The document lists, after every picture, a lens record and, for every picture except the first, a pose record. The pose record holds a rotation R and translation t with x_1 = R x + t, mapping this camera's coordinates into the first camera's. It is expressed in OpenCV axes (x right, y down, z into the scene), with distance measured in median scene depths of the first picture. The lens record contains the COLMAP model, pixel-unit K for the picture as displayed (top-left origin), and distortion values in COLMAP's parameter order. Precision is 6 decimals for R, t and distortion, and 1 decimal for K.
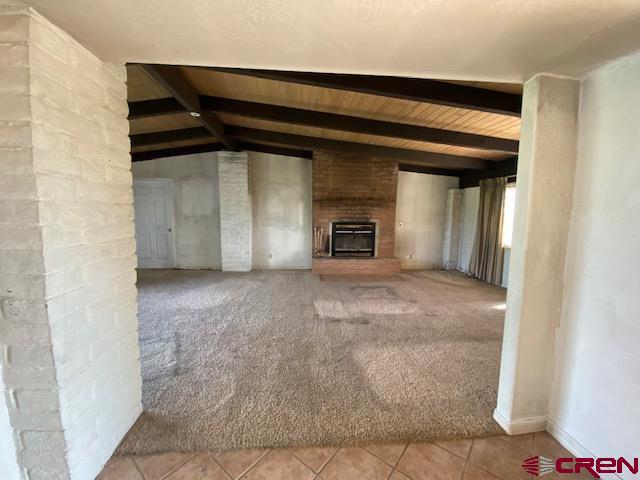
lens RADIAL K [[259.7, 0, 317.5], [0, 259.7, 241.9], [0, 0, 1]] dist [-0.032859, -0.001142]
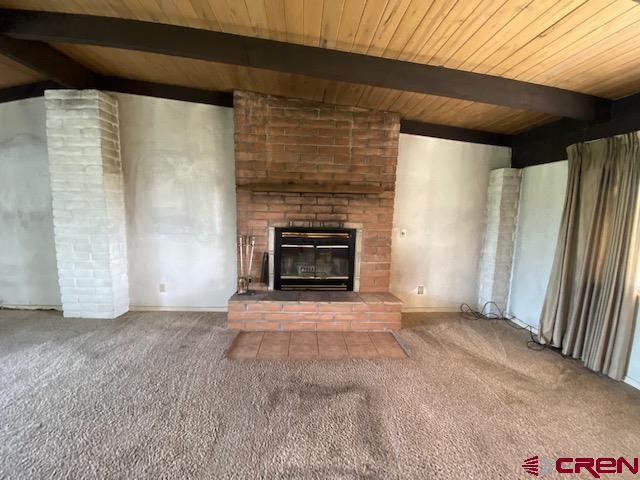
lens RADIAL K [[259.7, 0, 321.1], [0, 259.7, 240.9], [0, 0, 1]] dist [-0.032859, -0.001142]
pose [[0.999833, 0.014828, -0.010708, 0.162483], [-0.014793, 0.999885, 0.003284, -0.052411], [0.010755, -0.003125, 0.999937, 0.473515]]
